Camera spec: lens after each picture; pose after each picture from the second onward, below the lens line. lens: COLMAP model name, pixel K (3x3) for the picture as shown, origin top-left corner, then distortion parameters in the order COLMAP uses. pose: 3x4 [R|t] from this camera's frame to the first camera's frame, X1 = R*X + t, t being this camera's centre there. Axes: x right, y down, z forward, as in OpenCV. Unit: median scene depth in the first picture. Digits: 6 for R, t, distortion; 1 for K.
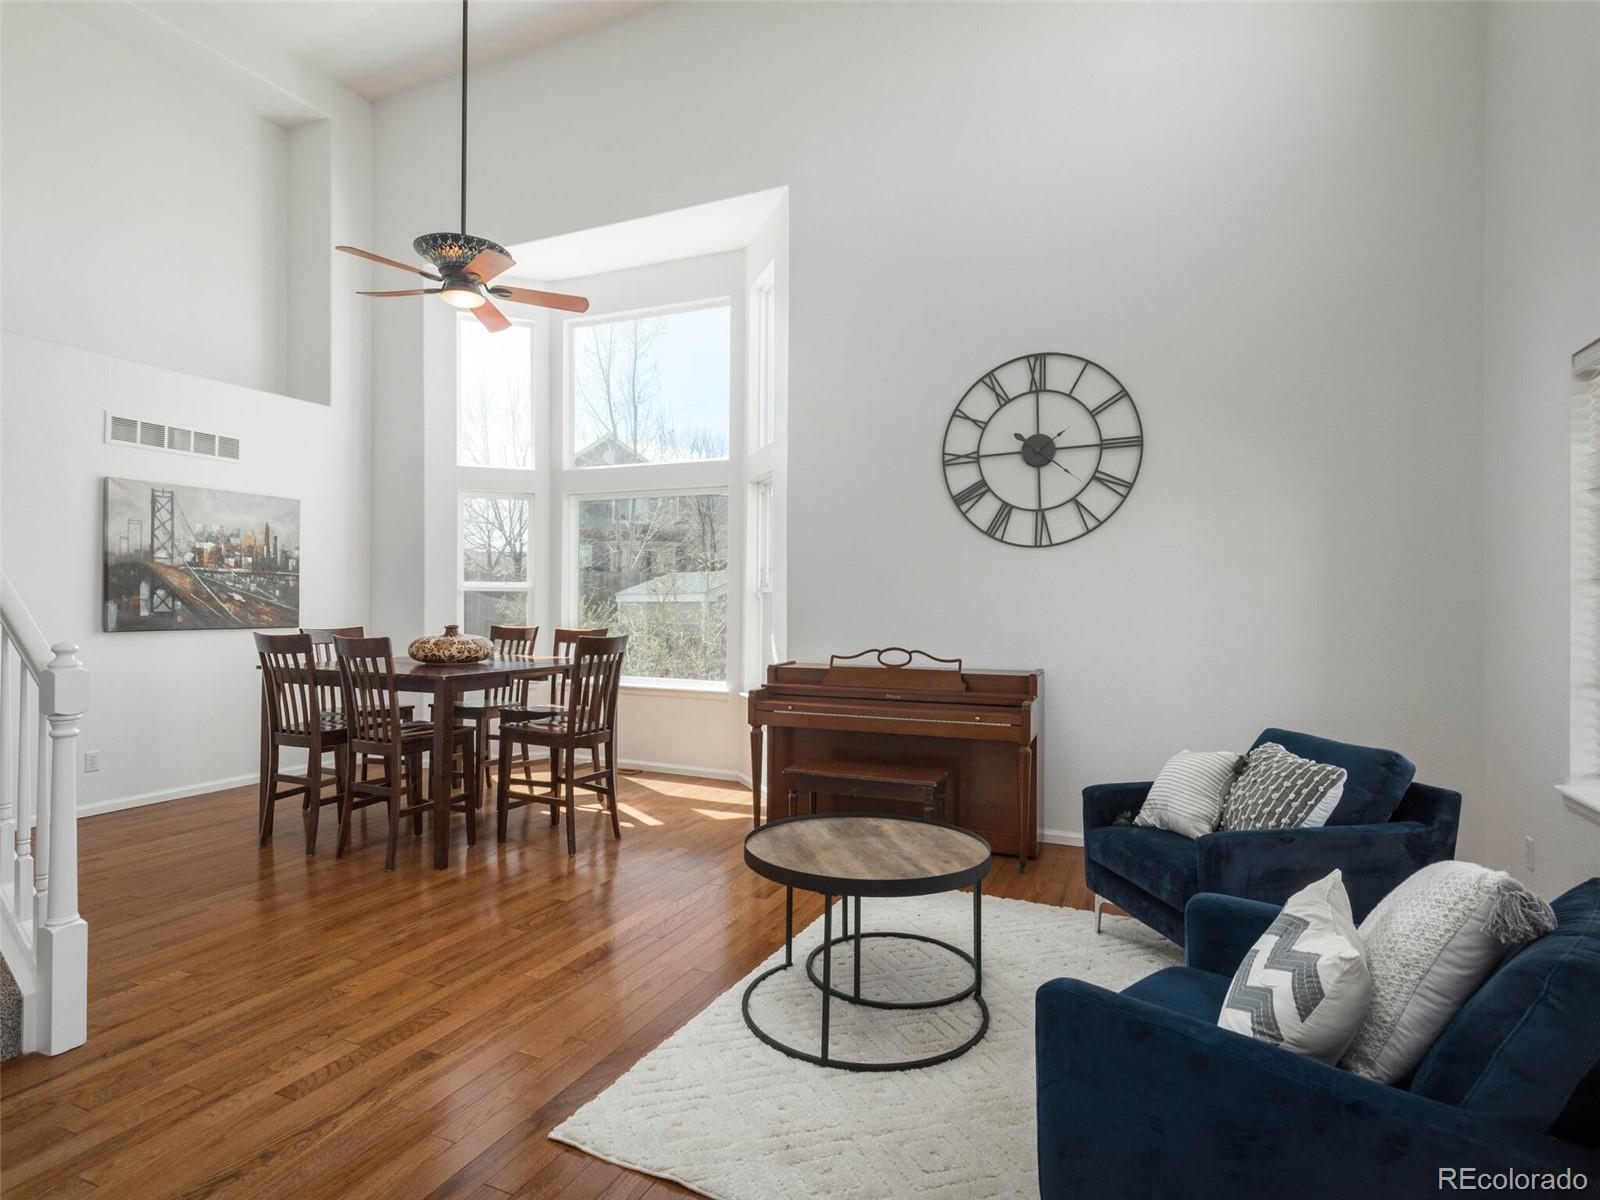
lens RADIAL K [[856.0, 0, 795.1], [0, 856.0, 582.5], [0, 0, 1]] dist [0.021828, -0.000716]
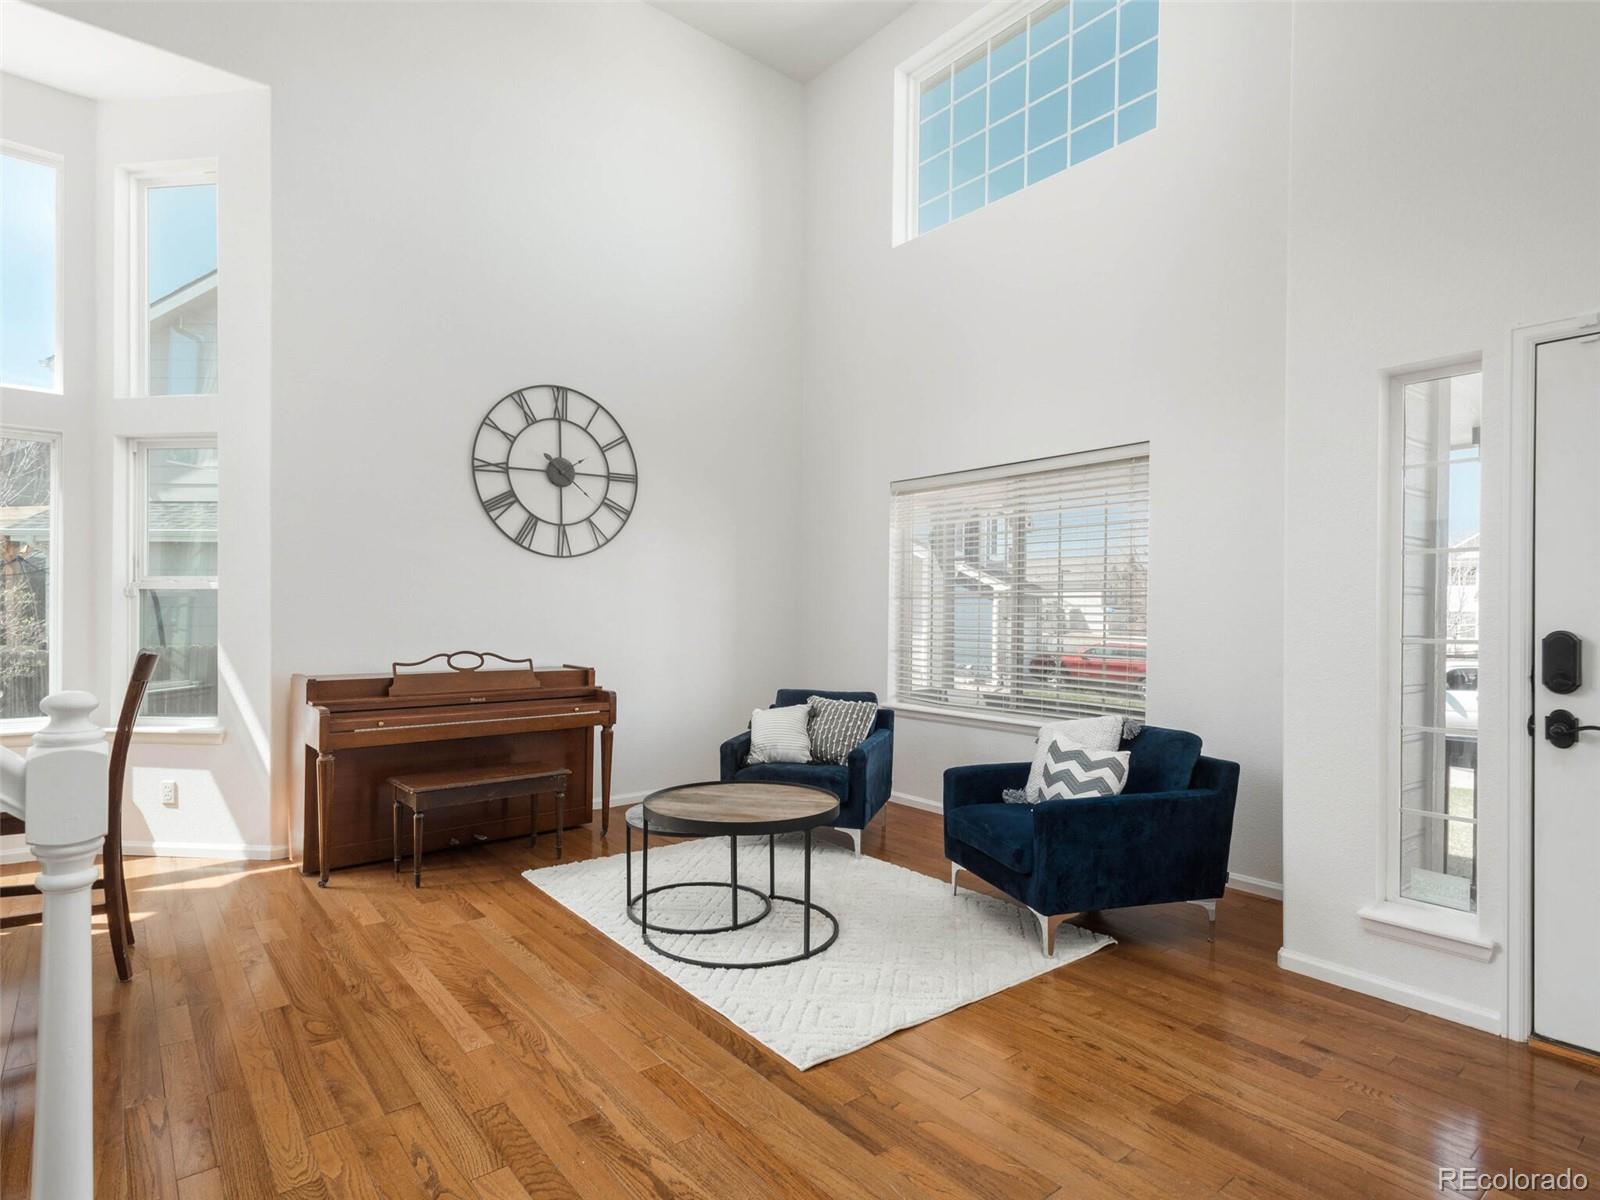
lens RADIAL K [[842.2, 0, 783.0], [0, 842.2, 594.2], [0, 0, 1]] dist [0.016349, -0.001458]
pose [[0.453160, 0.018689, 0.891233, -0.563396], [-0.029220, 0.999554, -0.006104, 0.005624], [-0.890950, -0.023276, 0.453505, 0.225103]]
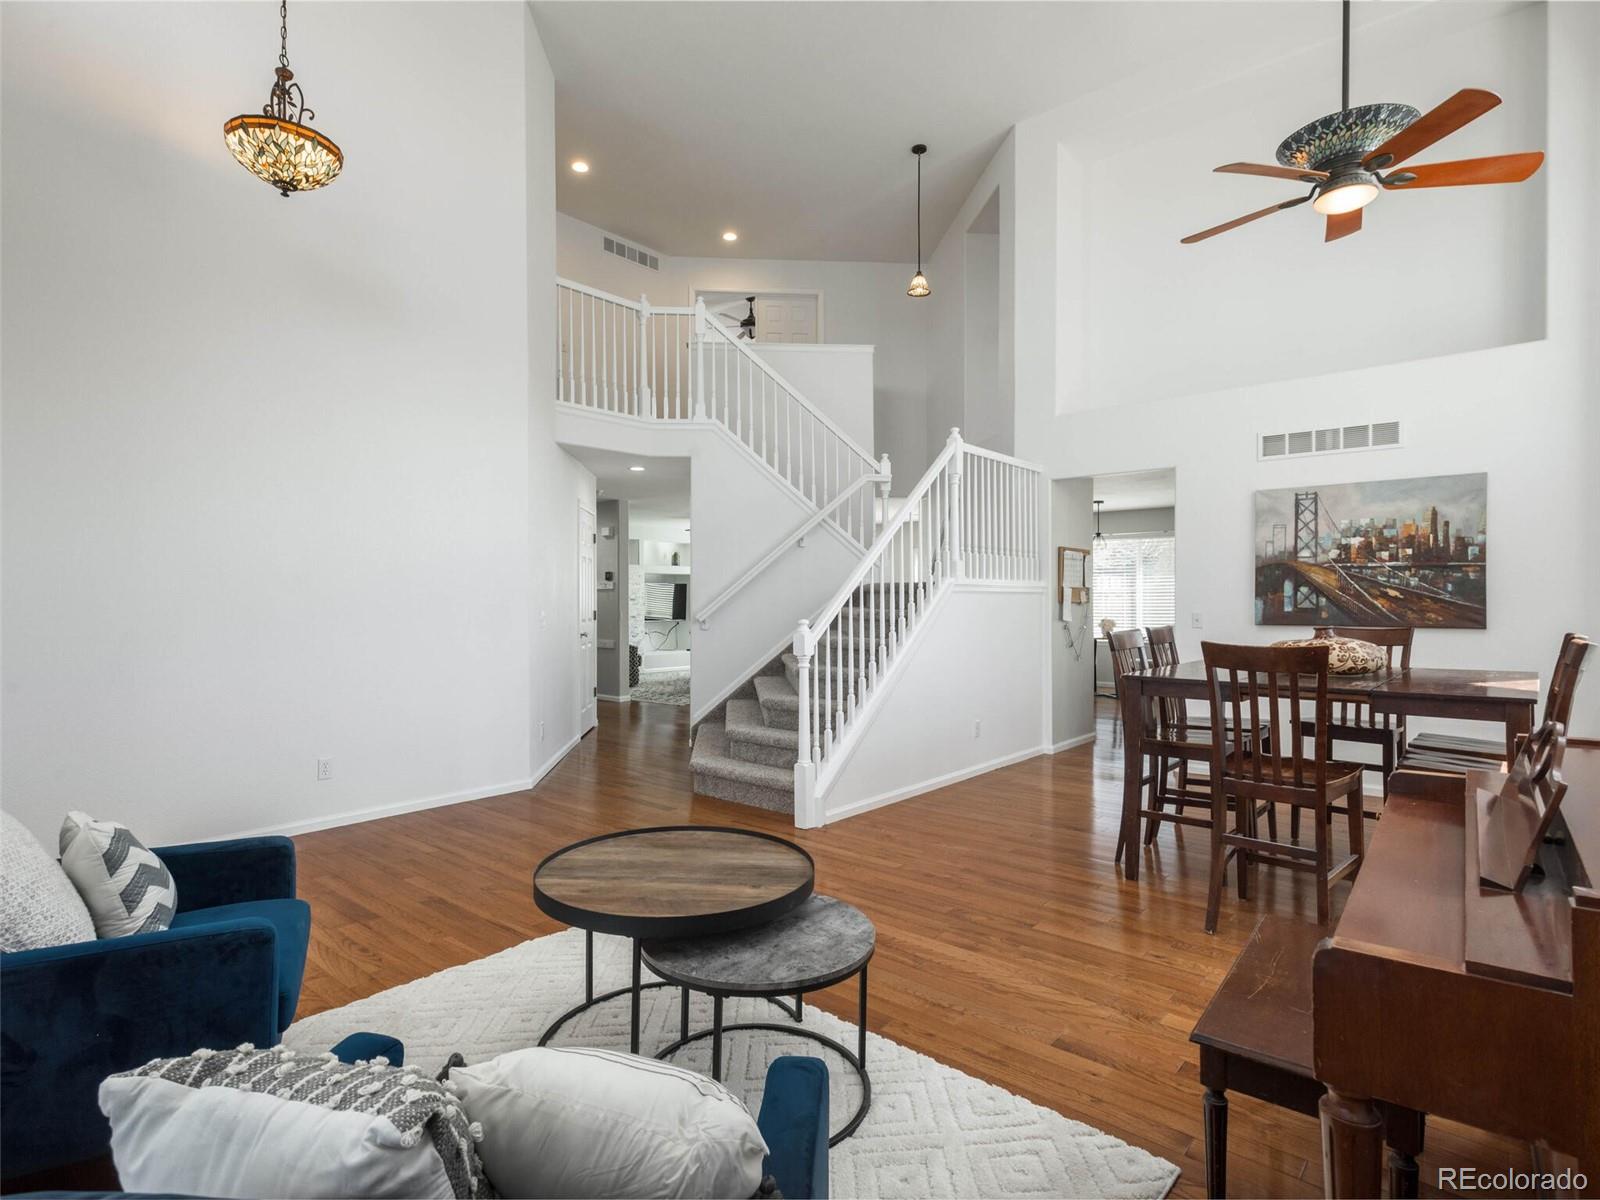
lens RADIAL K [[842.2, 0, 783.0], [0, 842.2, 594.2], [0, 0, 1]] dist [0.016349, -0.001458]
pose [[-0.284410, -0.010034, -0.958650, 0.508367], [0.024554, 0.999541, -0.017746, 0.022813], [0.958388, -0.028586, -0.284033, 0.774902]]
